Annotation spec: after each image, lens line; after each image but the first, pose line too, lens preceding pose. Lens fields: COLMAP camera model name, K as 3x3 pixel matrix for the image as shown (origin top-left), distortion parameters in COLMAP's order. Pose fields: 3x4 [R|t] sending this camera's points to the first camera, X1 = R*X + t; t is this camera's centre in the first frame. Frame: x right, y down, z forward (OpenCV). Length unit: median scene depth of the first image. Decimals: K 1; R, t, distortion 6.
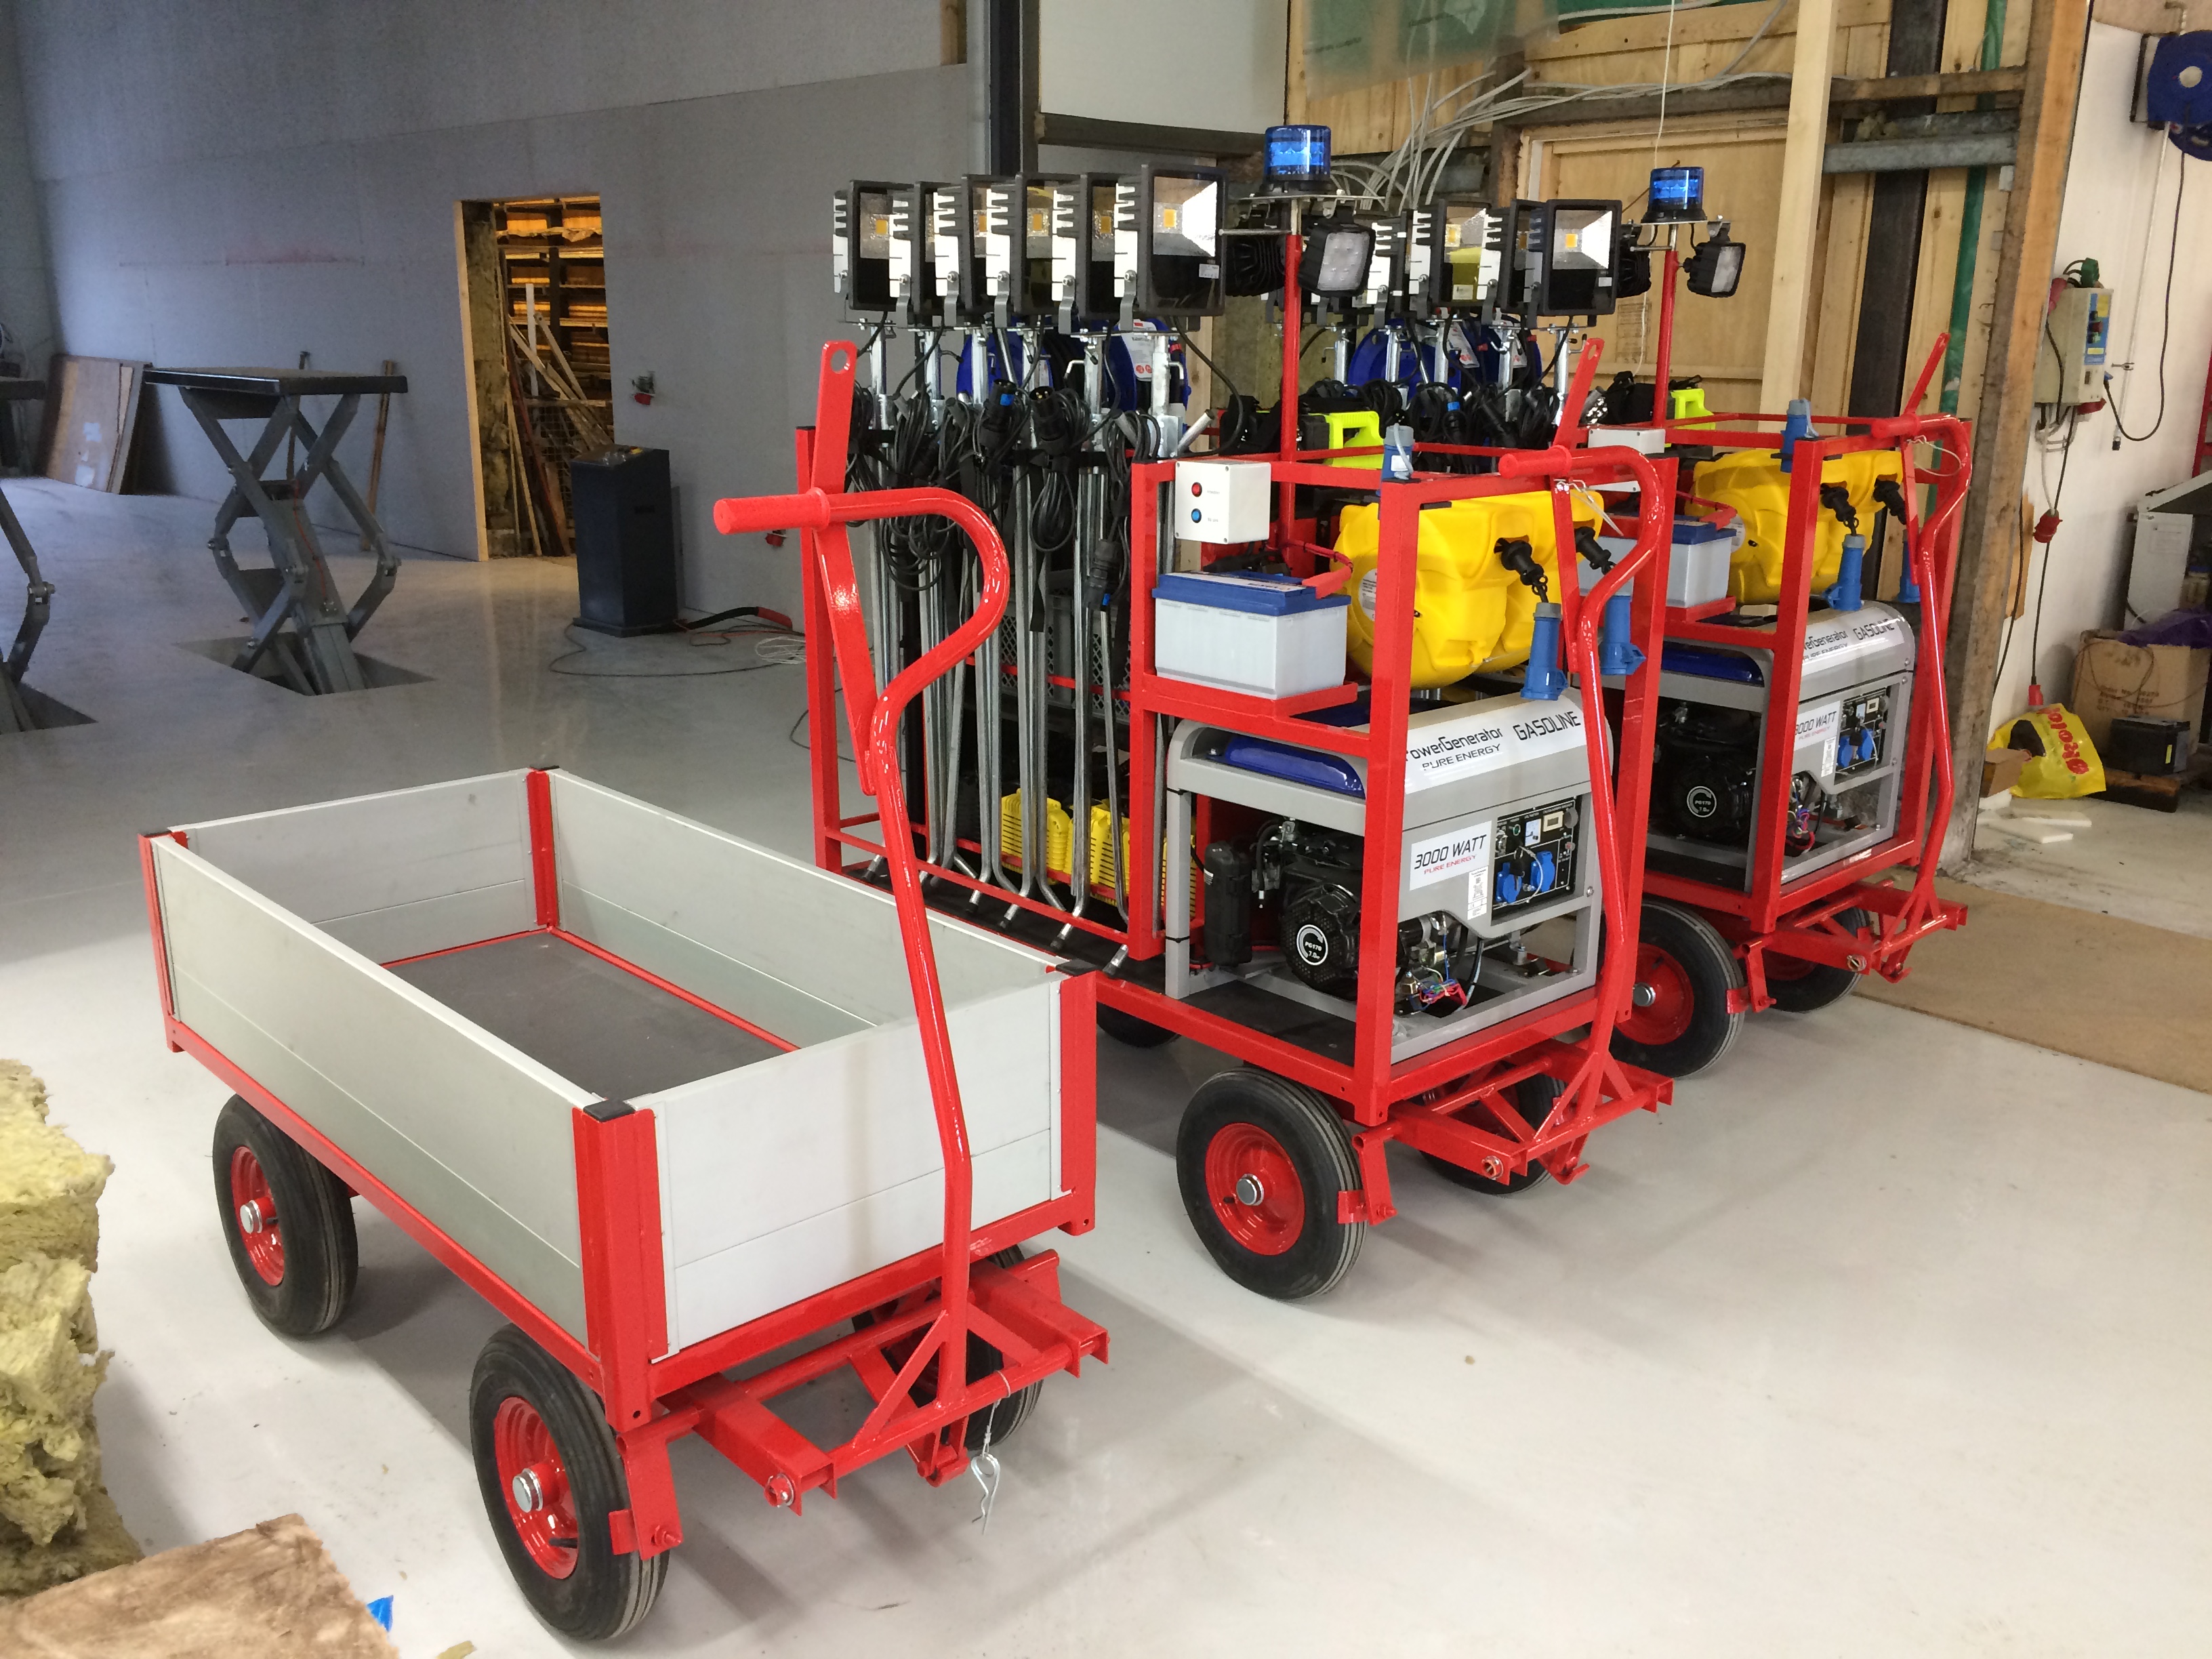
lens RADIAL K [[1889.8, 0, 1106.0], [0, 1889.8, 829.5], [0, 0, 1]] dist [0.015301, 0.008616]
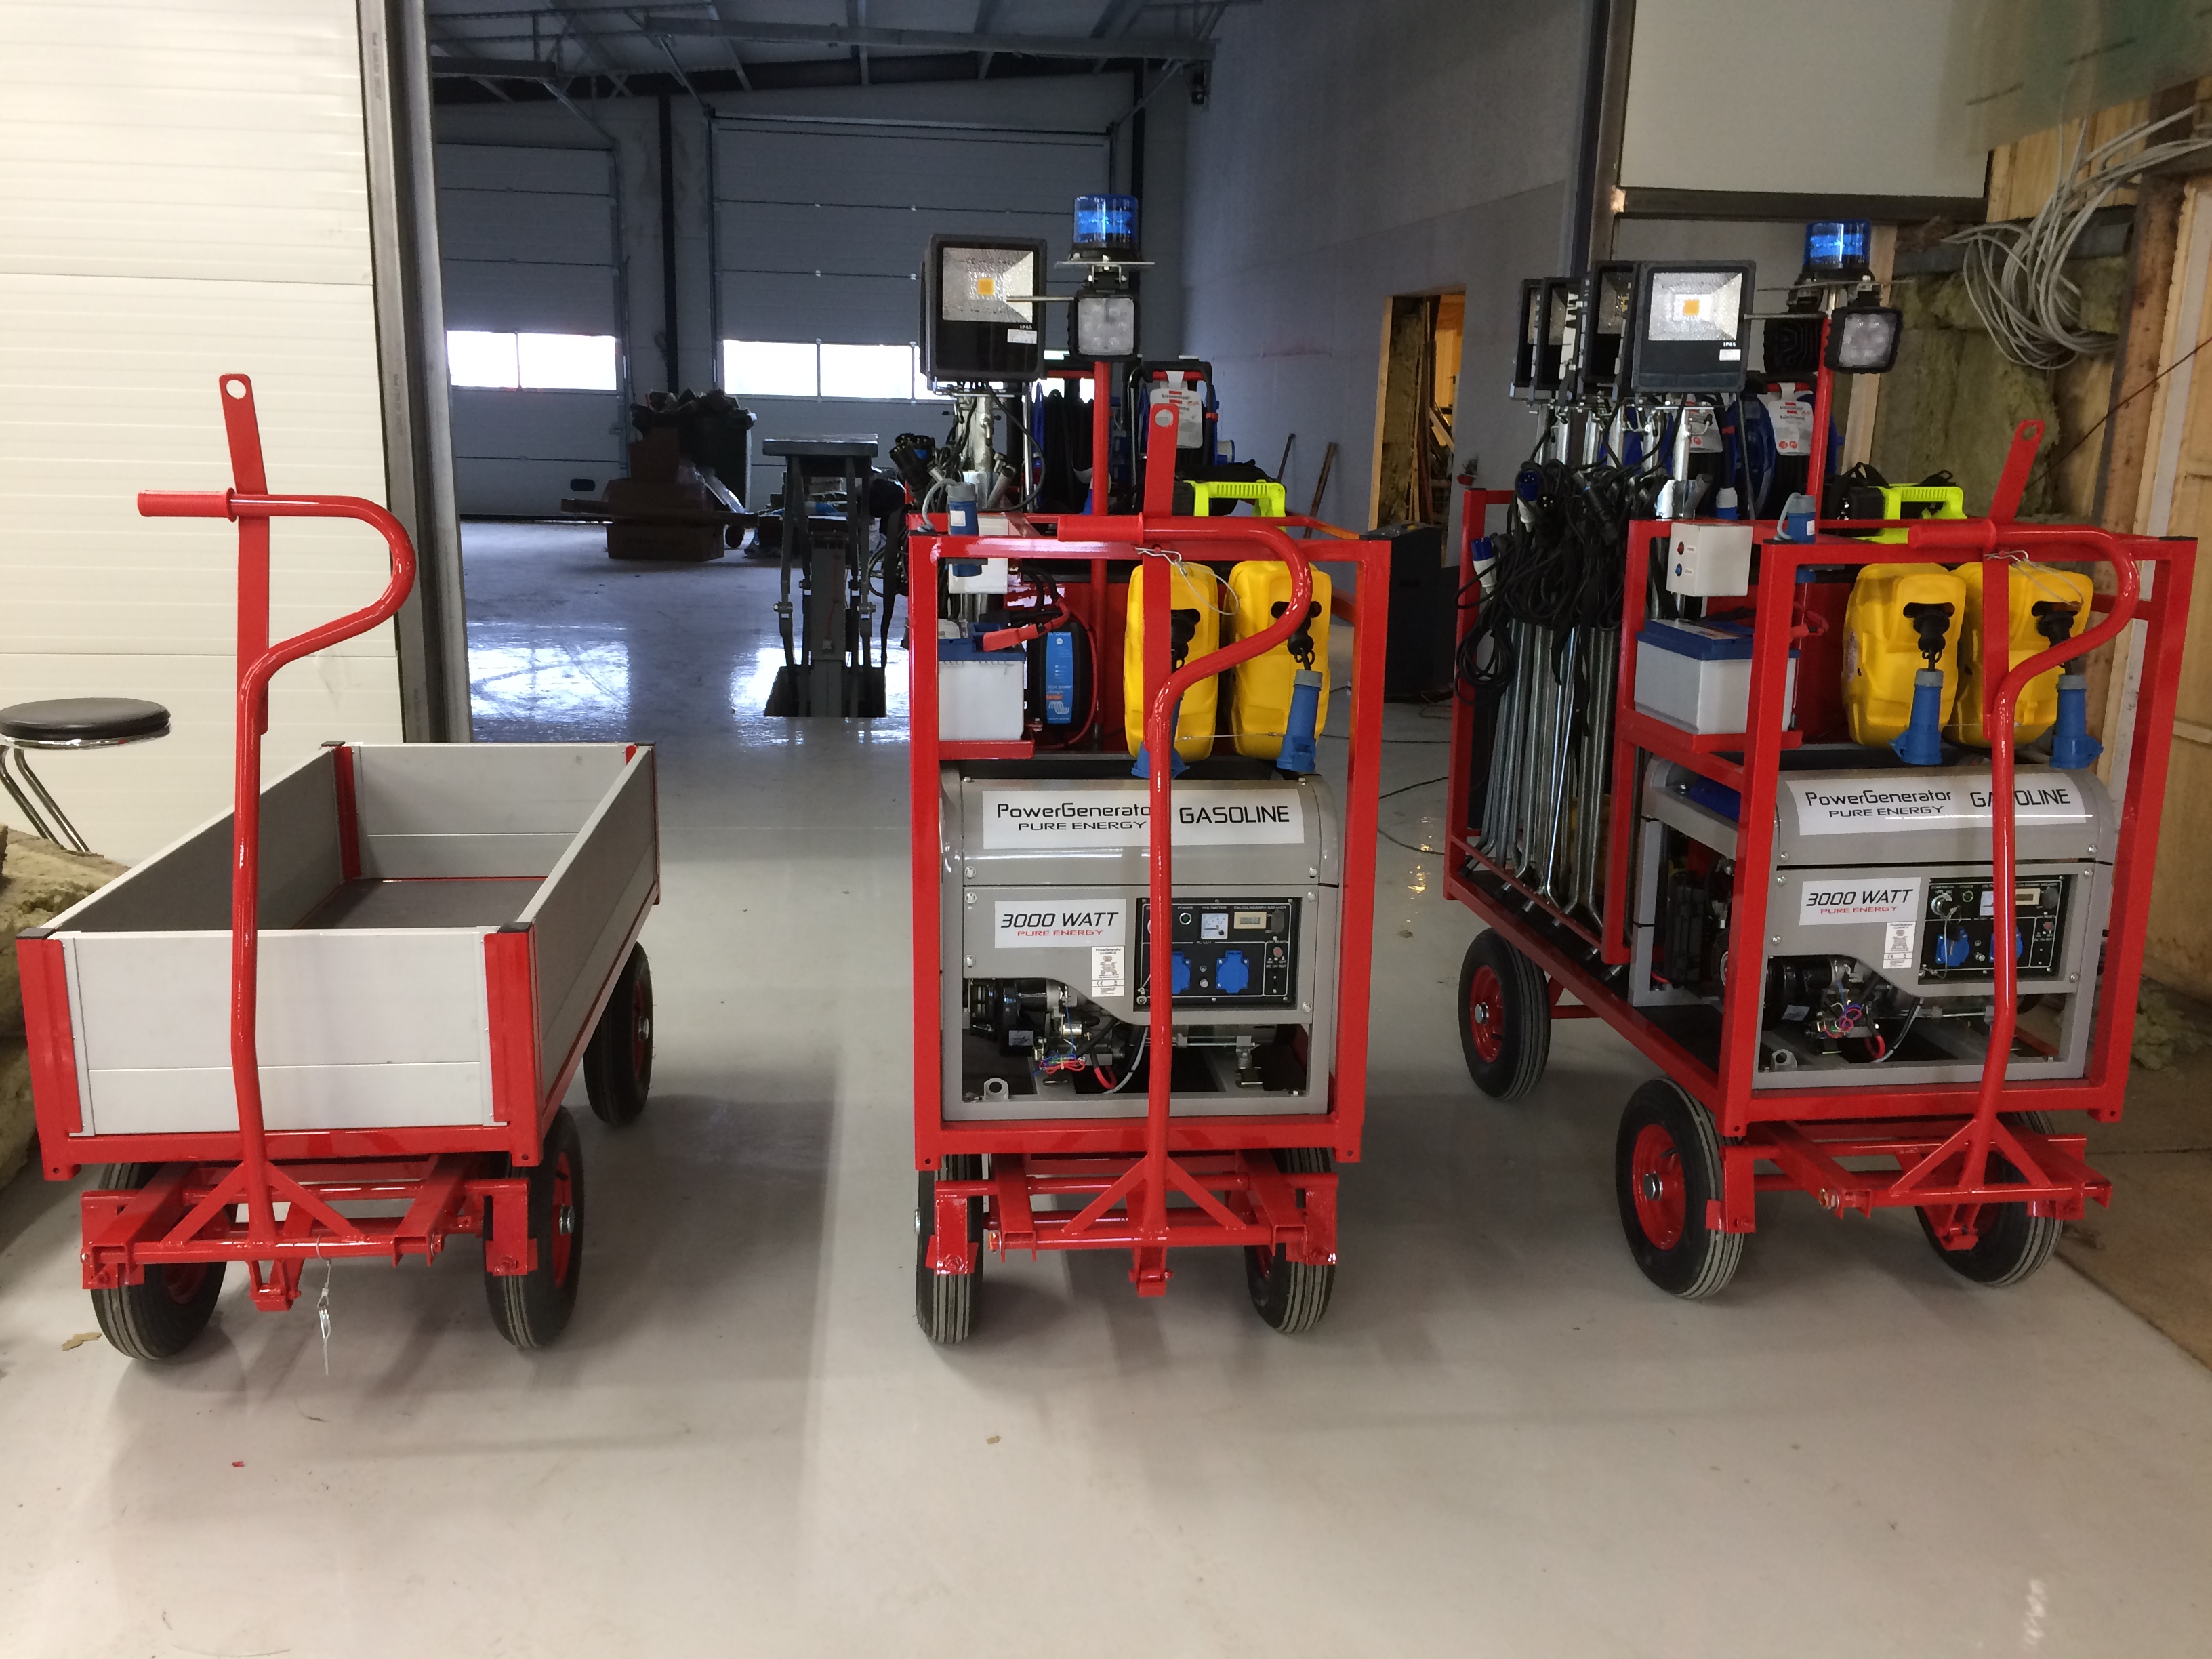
lens RADIAL K [[1889.8, 0, 1106.0], [0, 1889.8, 829.5], [0, 0, 1]] dist [0.015301, 0.008616]
pose [[0.807064, 0.146370, -0.572034, 0.667634], [-0.173801, 0.984758, 0.006766, -0.040010], [0.564306, 0.093959, 0.820202, 0.184411]]
